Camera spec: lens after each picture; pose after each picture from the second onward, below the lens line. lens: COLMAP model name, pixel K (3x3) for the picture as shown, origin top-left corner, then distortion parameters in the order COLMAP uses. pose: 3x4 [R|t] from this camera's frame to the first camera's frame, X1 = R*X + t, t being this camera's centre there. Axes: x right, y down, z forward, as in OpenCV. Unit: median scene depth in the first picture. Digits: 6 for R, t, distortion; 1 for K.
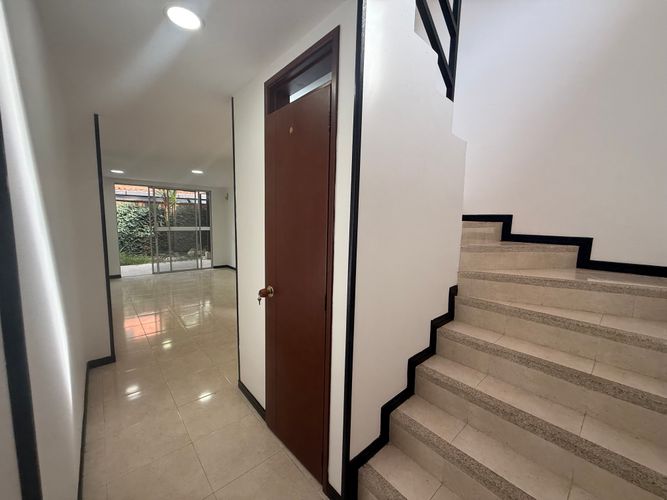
lens RADIAL K [[266.7, 0, 331.5], [0, 266.7, 250.6], [0, 0, 1]] dist [0.003032, 0.000336]
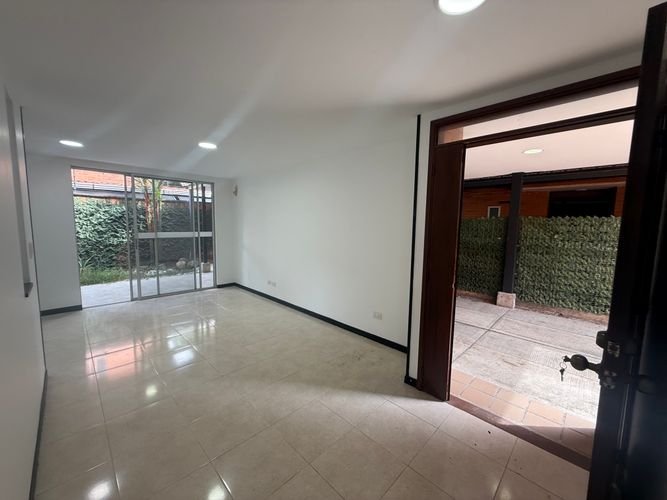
lens RADIAL K [[266.7, 0, 336.2], [0, 266.7, 249.1], [0, 0, 1]] dist [0.003032, 0.000336]
pose [[0.997429, -0.006351, 0.071381, -0.143495], [0.006917, 0.999947, -0.007687, -0.028839], [-0.071329, 0.008161, 0.997419, 0.205247]]
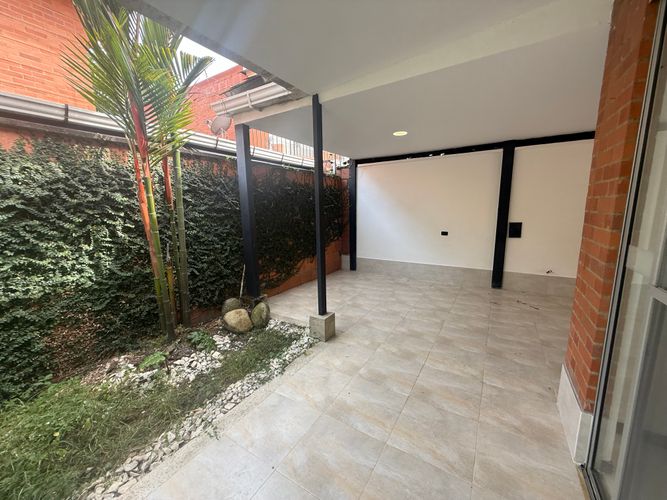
lens RADIAL K [[266.7, 0, 333.3], [0, 266.7, 248.6], [0, 0, 1]] dist [0.003032, 0.000336]
pose [[0.957026, -0.076170, 0.279819, -0.577518], [0.060724, 0.996134, 0.063475, -0.096356], [-0.283572, -0.043756, 0.957952, 0.779618]]
